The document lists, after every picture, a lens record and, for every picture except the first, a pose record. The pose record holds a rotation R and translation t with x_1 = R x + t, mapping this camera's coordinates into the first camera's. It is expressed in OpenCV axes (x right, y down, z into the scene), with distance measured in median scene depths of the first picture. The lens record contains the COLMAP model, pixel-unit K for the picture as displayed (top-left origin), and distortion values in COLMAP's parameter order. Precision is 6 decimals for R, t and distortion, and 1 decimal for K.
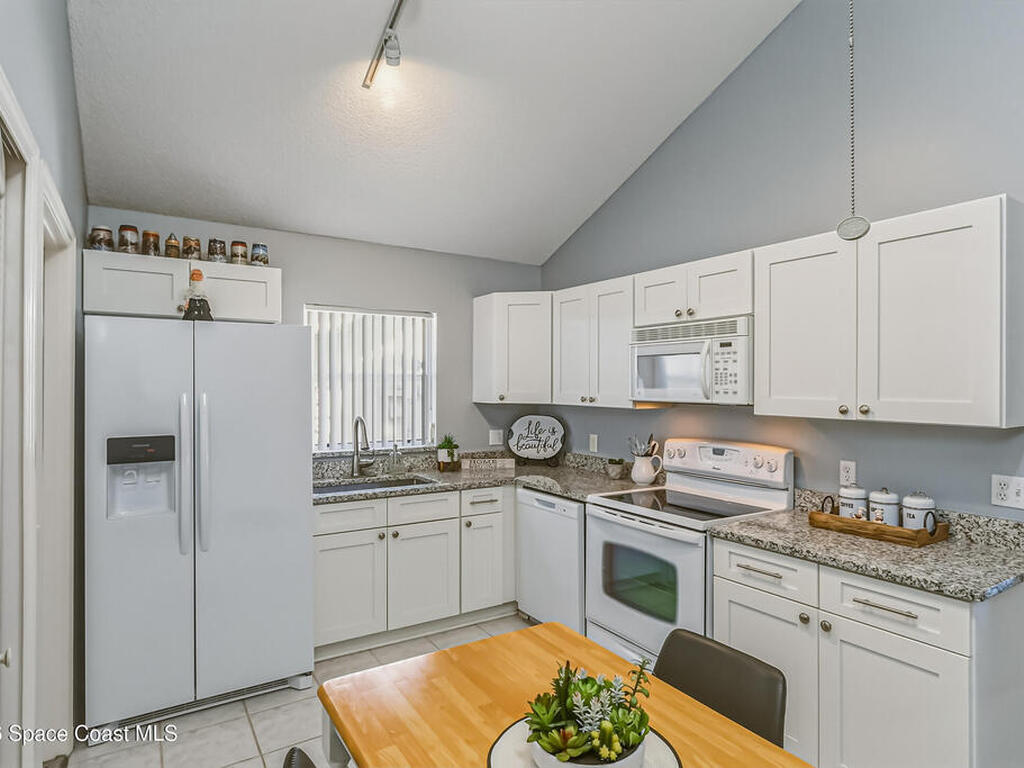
lens RADIAL K [[587.5, 0, 507.4], [0, 587.5, 385.1], [0, 0, 1]] dist [-0.001397, -0.003041]
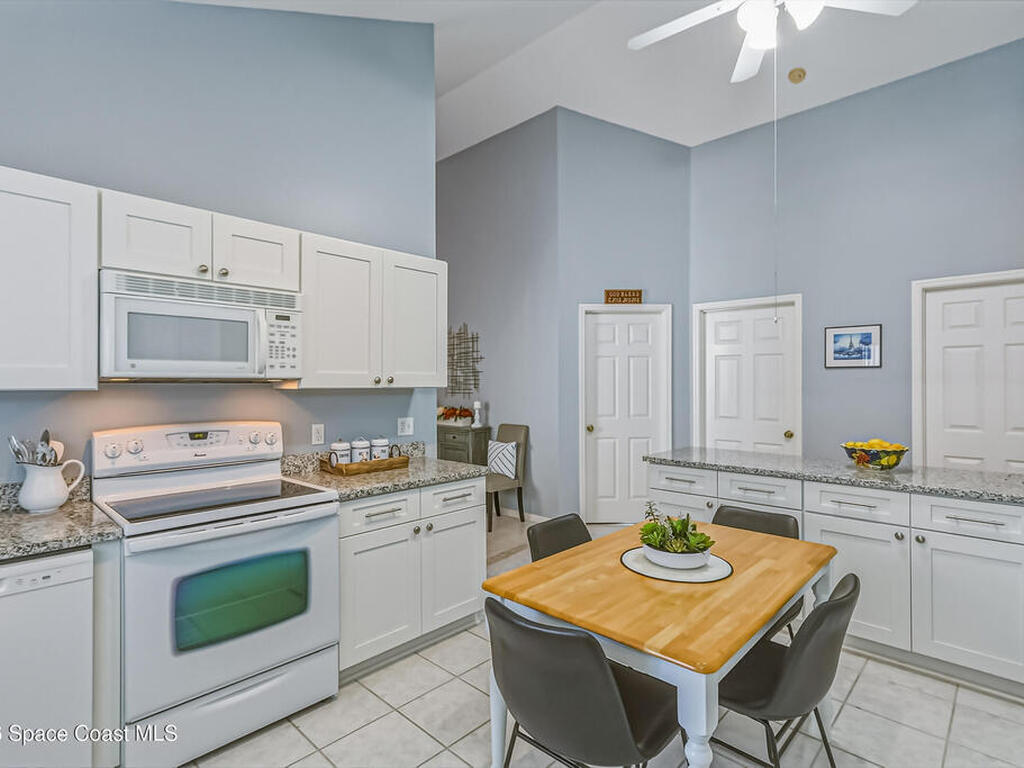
lens RADIAL K [[528.6, 0, 510.8], [0, 528.6, 386.0], [0, 0, 1]] dist [0.003164, 0.004076]
pose [[-0.237281, -0.007304, 0.971414, -0.510868], [0.000844, 0.999970, 0.007725, 0.034082], [-0.971441, 0.002653, -0.237268, 0.737769]]
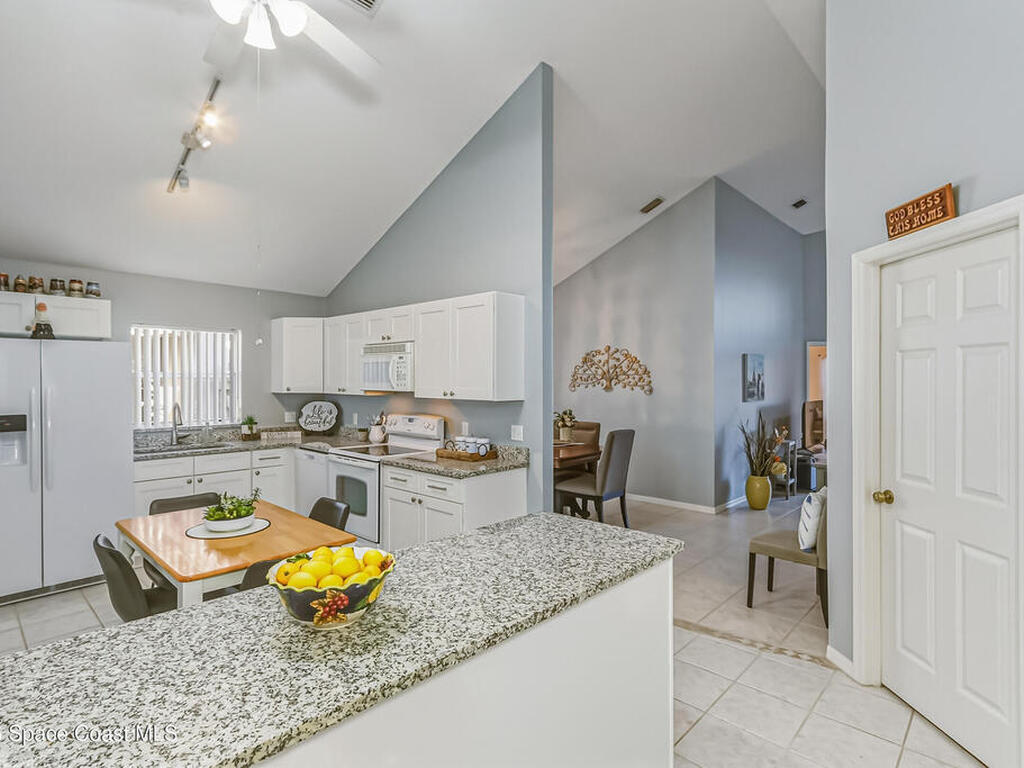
lens RADIAL K [[528.6, 0, 510.5], [0, 528.6, 382.6], [0, 0, 1]] dist [0.003164, 0.004076]
pose [[0.969230, -0.003168, 0.246138, 0.264065], [0.001389, 0.999972, 0.007398, -0.005337], [-0.246154, -0.006828, 0.969207, -0.544611]]
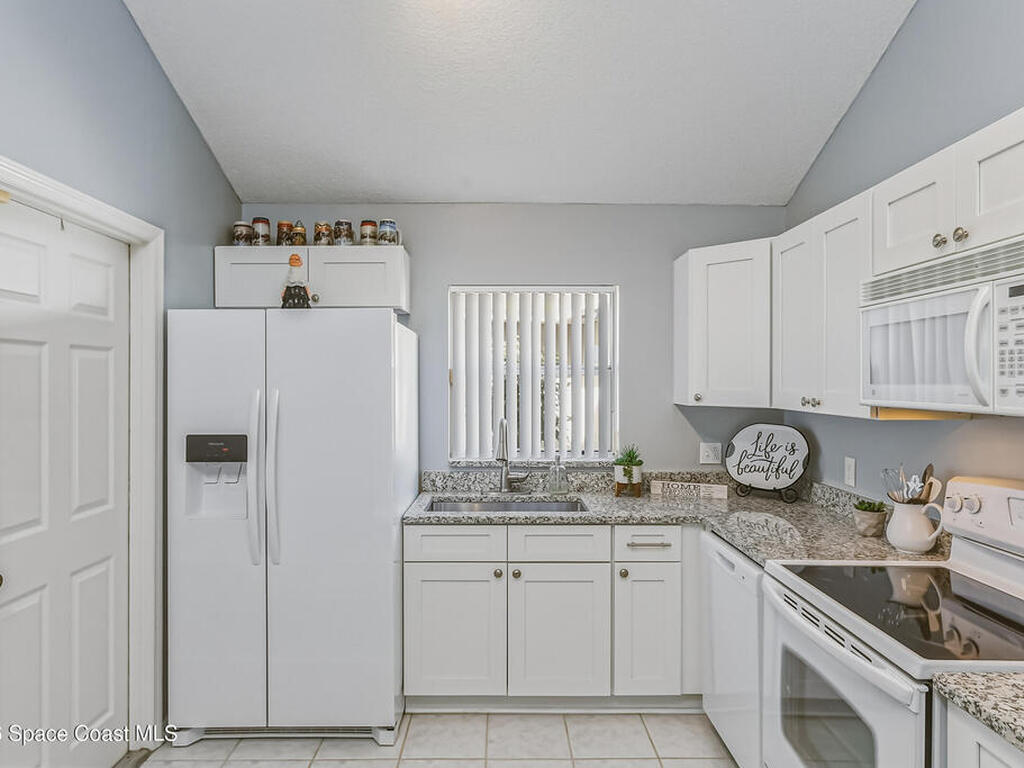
lens RADIAL K [[634.7, 0, 505.1], [0, 634.7, 384.1], [0, 0, 1]] dist [-0.018072, 0.007811]
pose [[0.849264, -0.000155, -0.527968, 0.252130], [0.001876, 0.999995, 0.002724, 0.003665], [0.527965, -0.003304, 0.849260, 0.309244]]
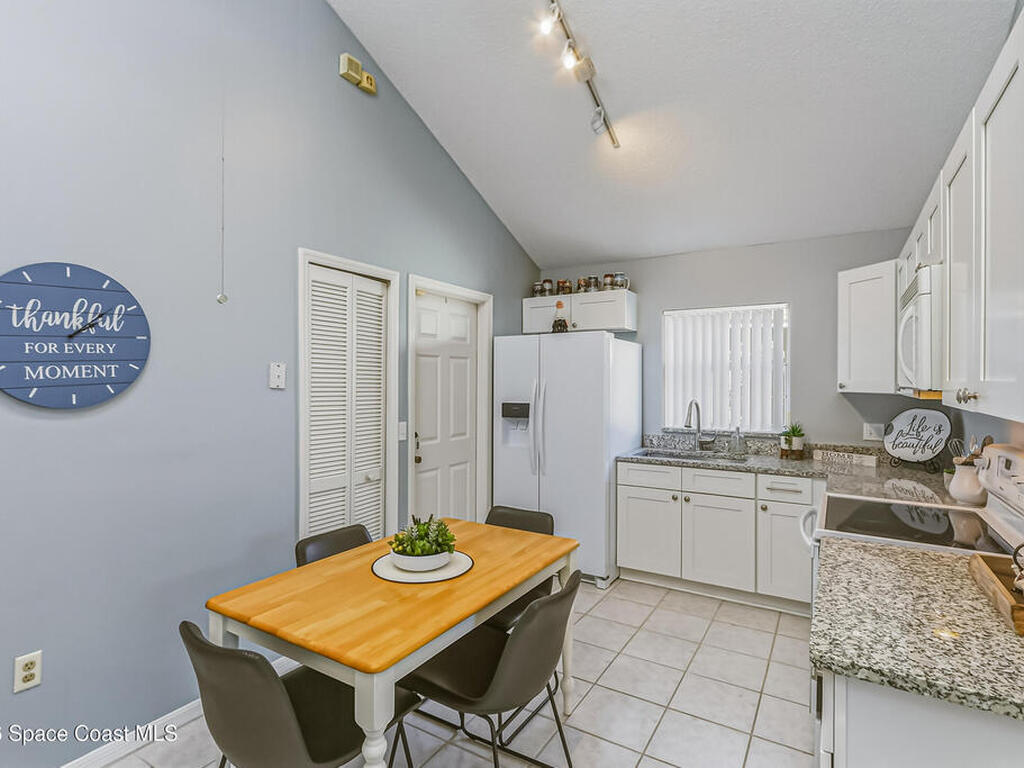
lens RADIAL K [[528.6, 0, 514.2], [0, 528.6, 384.4], [0, 0, 1]] dist [0.003164, 0.004076]
pose [[0.451892, 0.005379, -0.892056, 0.643819], [-0.000584, 0.999983, 0.005734, 0.019086], [0.892072, -0.002070, 0.451888, 0.225684]]
